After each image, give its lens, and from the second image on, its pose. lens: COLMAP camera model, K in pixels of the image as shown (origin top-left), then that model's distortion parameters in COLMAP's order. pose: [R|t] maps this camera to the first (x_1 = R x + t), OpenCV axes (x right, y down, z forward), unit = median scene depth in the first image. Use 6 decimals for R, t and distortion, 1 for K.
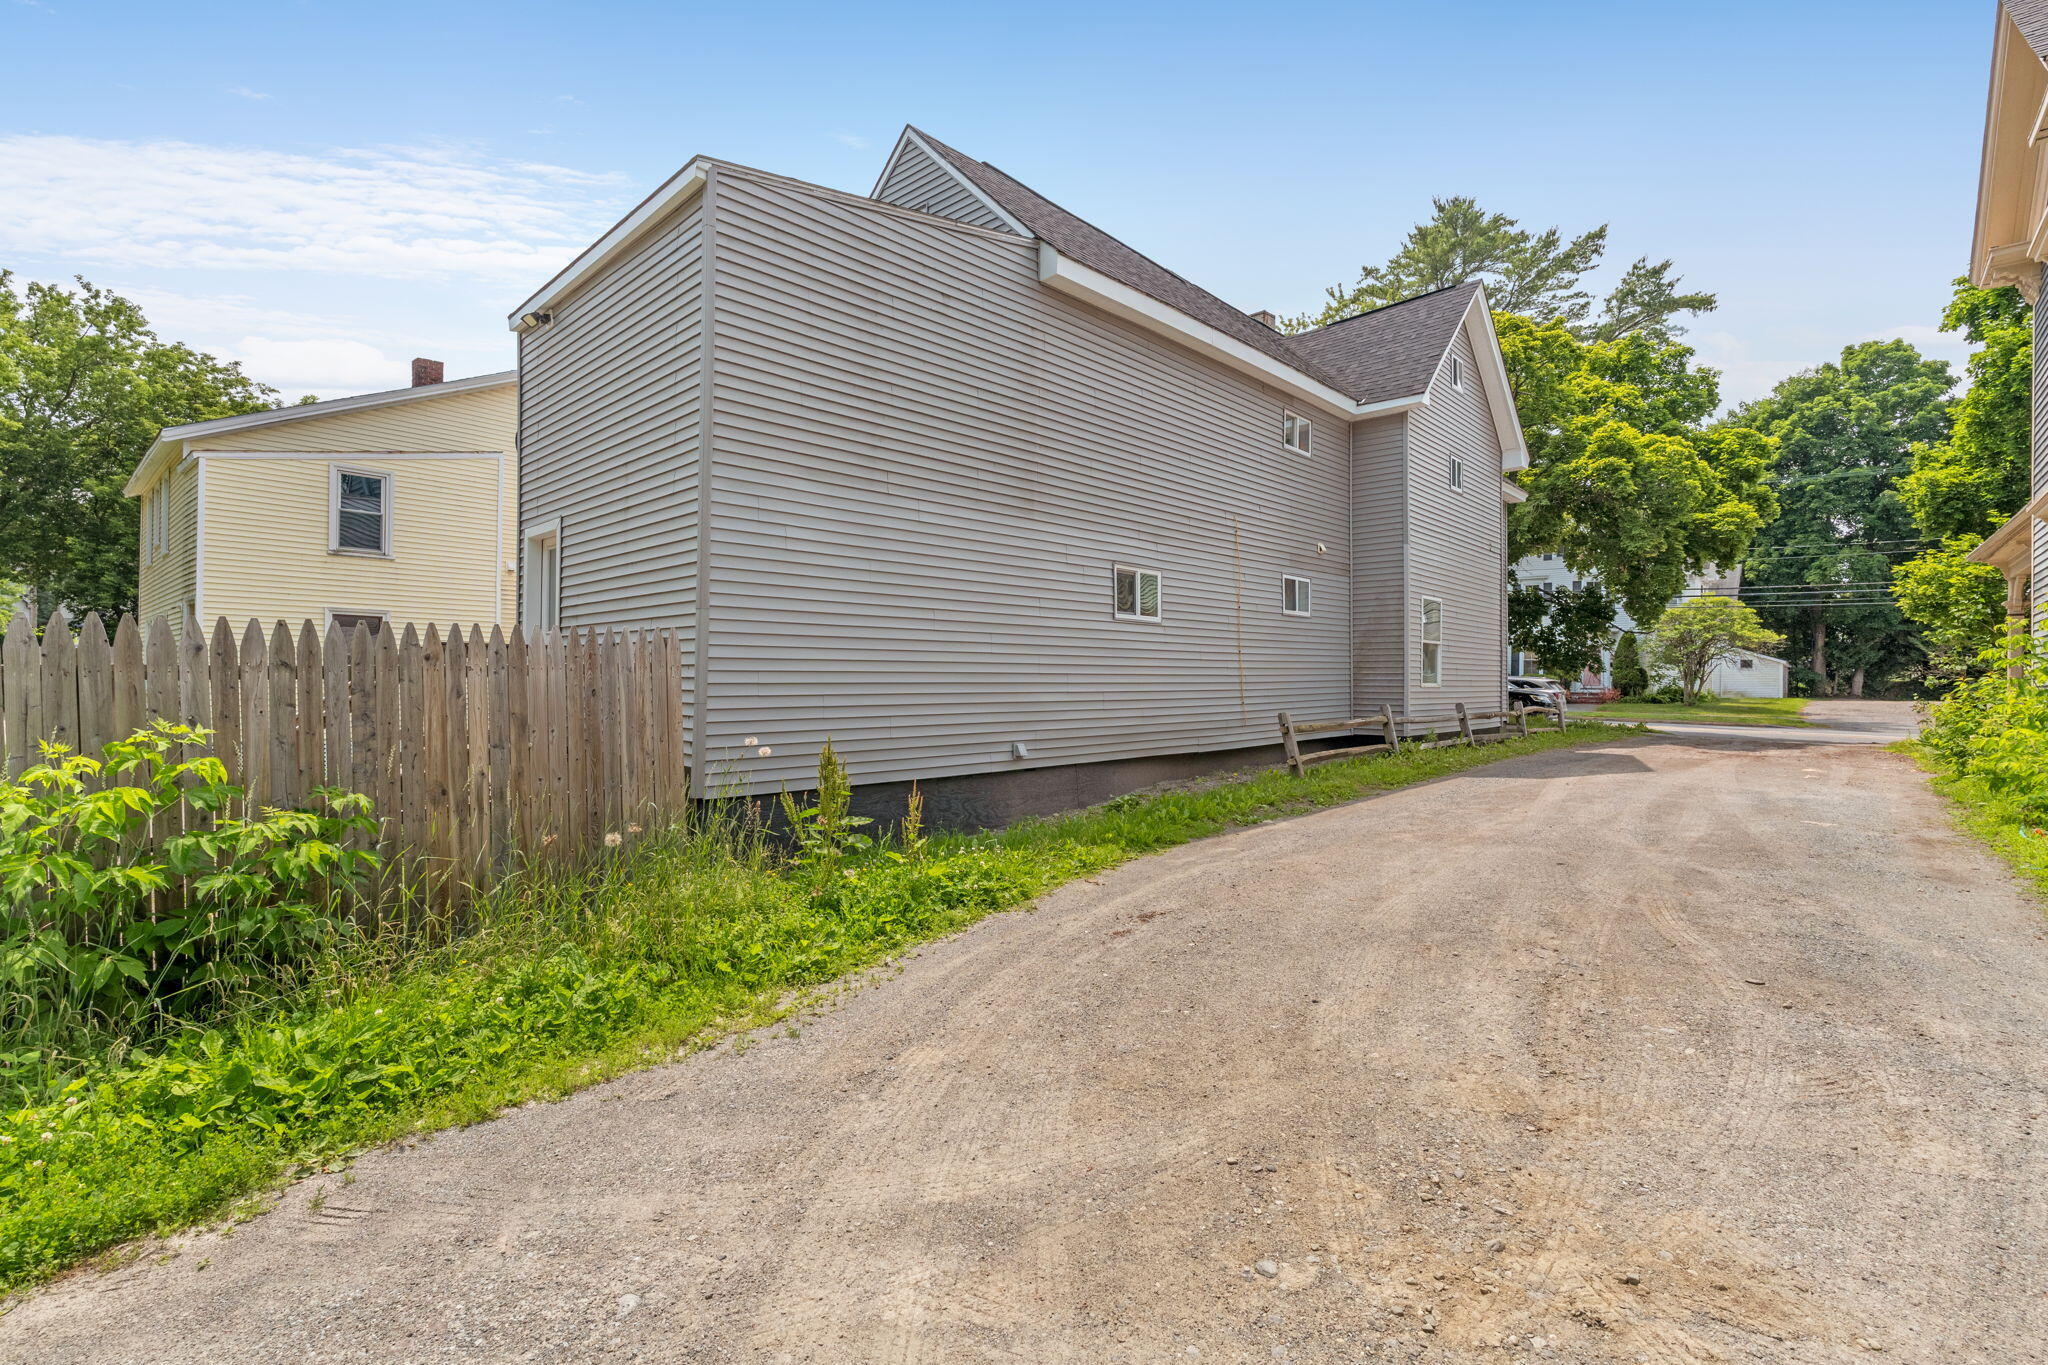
lens RADIAL K [[915.0, 0, 1026.2], [0, 915.0, 671.5], [0, 0, 1]] dist [0.000715, 0.000695]
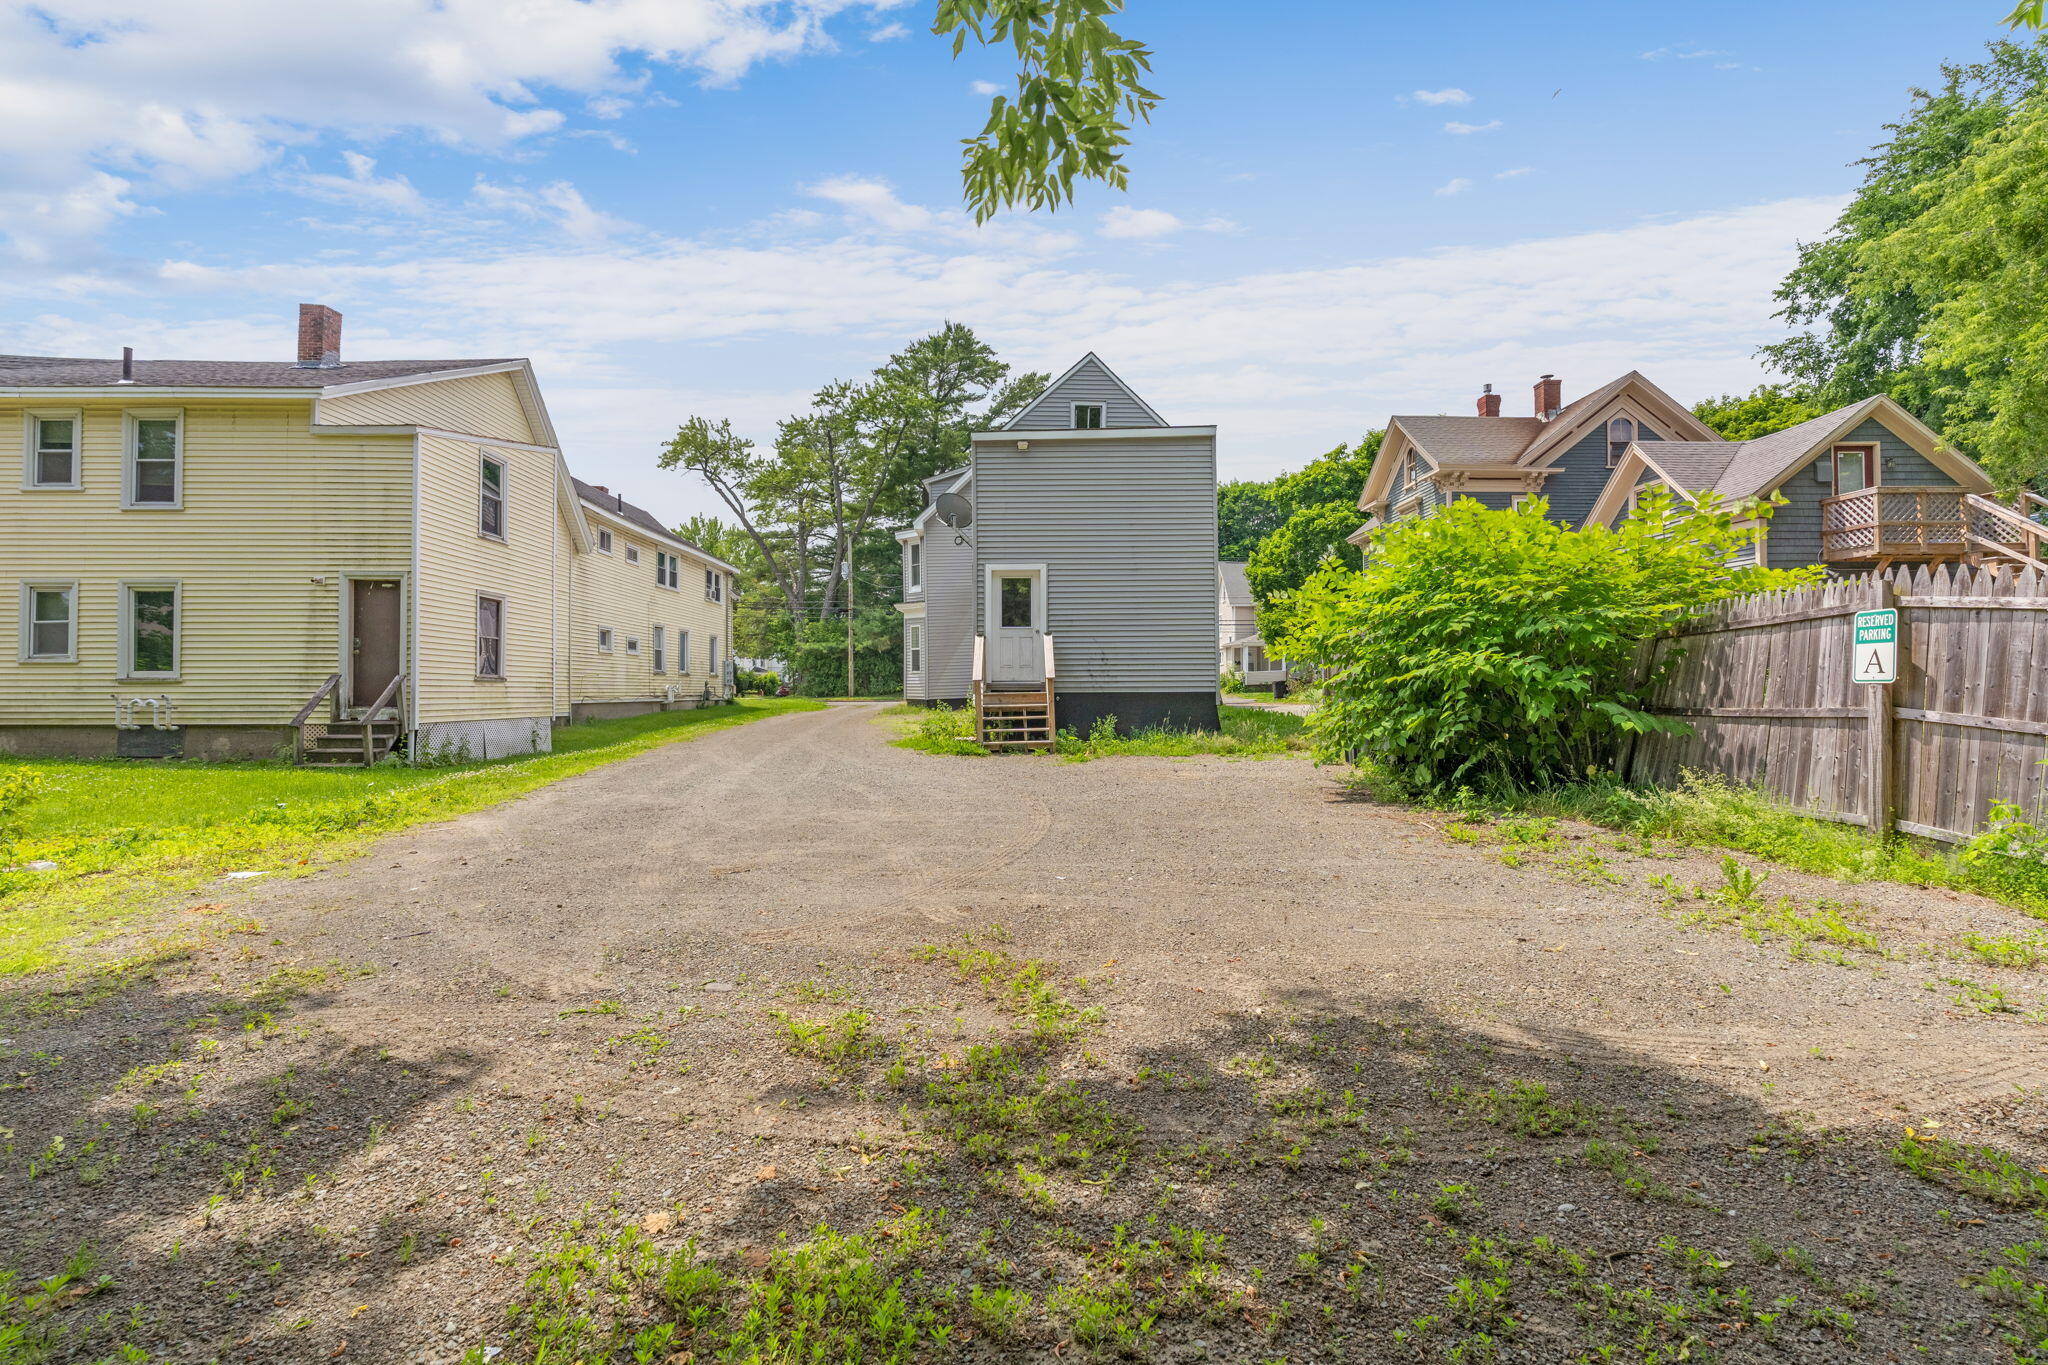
lens RADIAL K [[915.0, 0, 1026.2], [0, 915.0, 671.5], [0, 0, 1]] dist [0.000715, 0.000695]
pose [[0.728003, -0.000678, 0.685574, -0.729332], [0.005584, 0.999972, -0.004941, 0.022973], [-0.685551, 0.007425, 0.727986, -0.121745]]
